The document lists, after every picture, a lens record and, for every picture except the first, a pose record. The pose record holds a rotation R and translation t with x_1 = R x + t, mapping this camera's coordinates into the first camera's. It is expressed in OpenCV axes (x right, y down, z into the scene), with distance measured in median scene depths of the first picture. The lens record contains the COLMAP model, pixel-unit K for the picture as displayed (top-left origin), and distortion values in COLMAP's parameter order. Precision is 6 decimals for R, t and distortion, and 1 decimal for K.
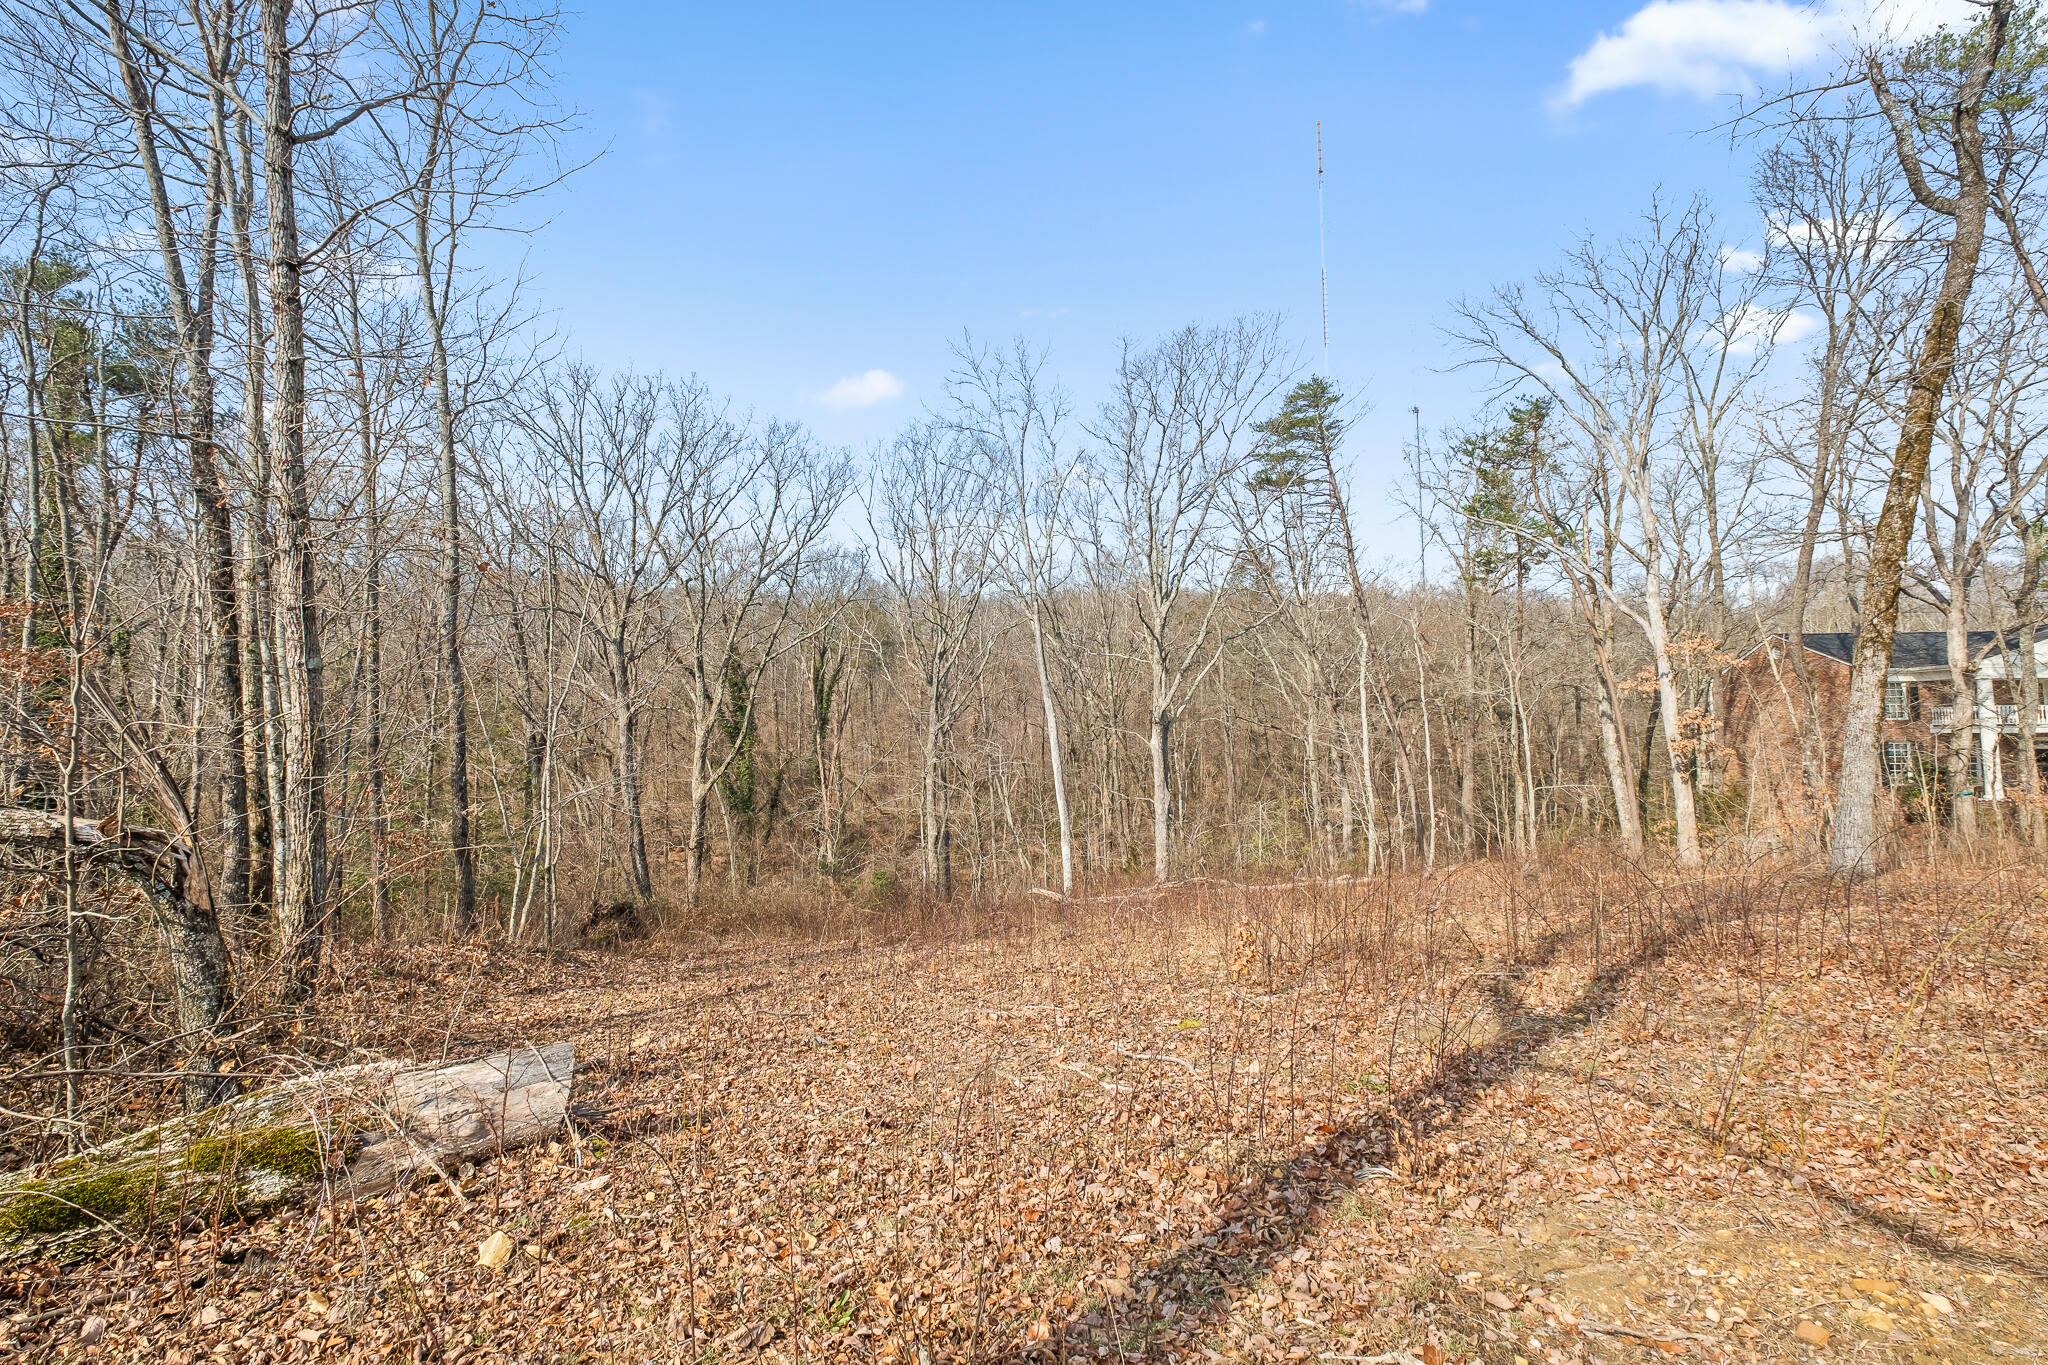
lens RADIAL K [[888.3, 0, 1022.4], [0, 888.3, 676.3], [0, 0, 1]] dist [0.001258, -0.000932]
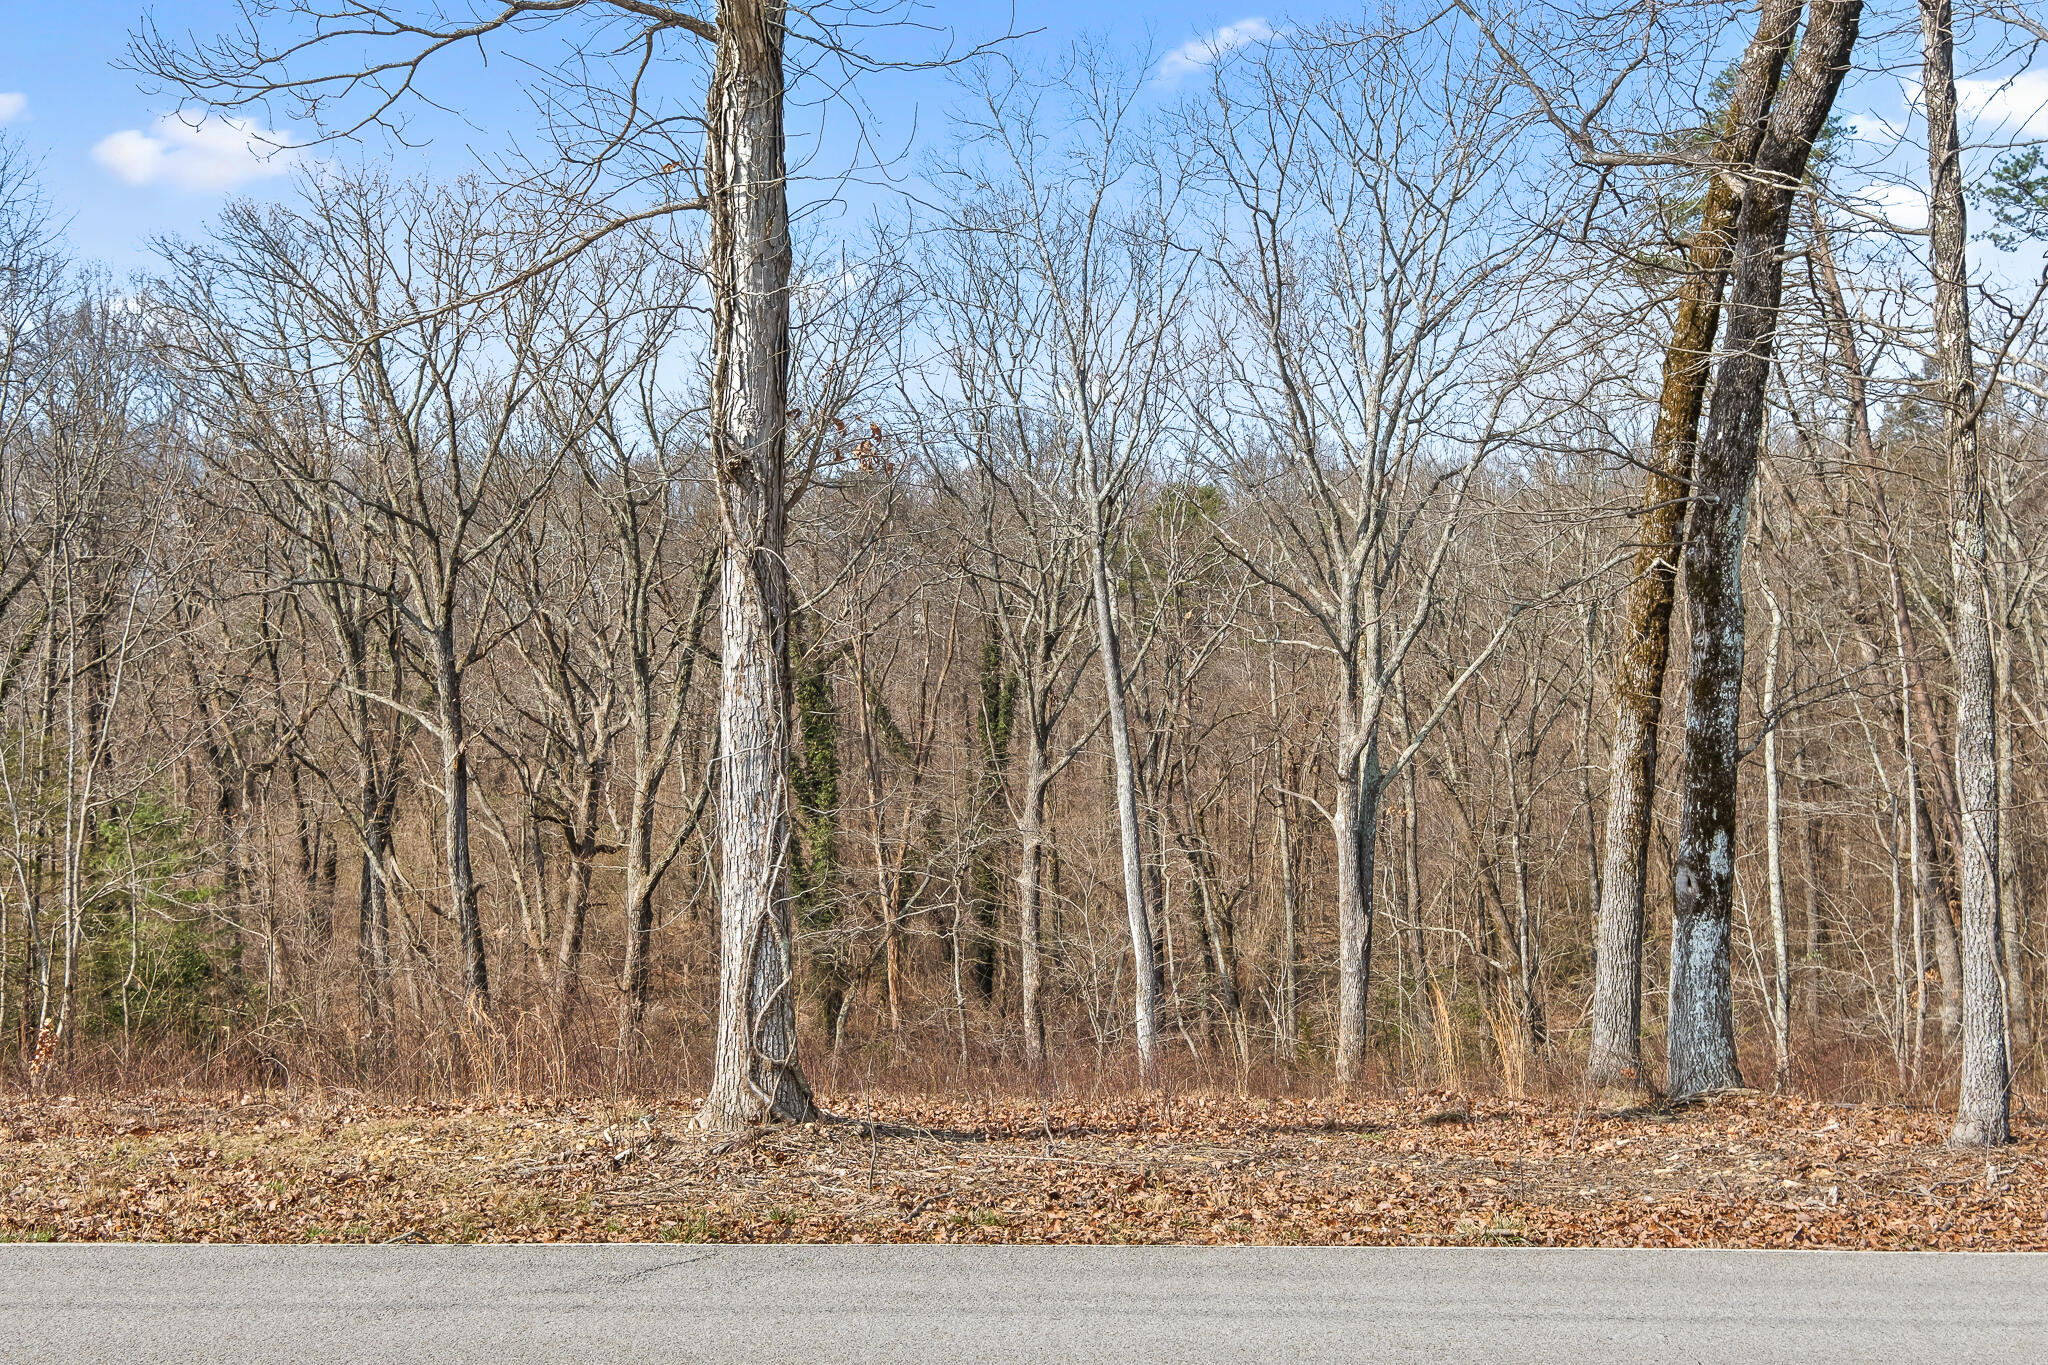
lens RADIAL K [[2022.6, 0, 1025.8], [0, 2022.6, 695.8], [0, 0, 1]] dist [0.012553, 0.000000]
pose [[0.943812, -0.003854, -0.330460, 0.359176], [0.012882, 0.999601, 0.025134, -0.025777], [0.330231, -0.027979, 0.943485, -0.140328]]
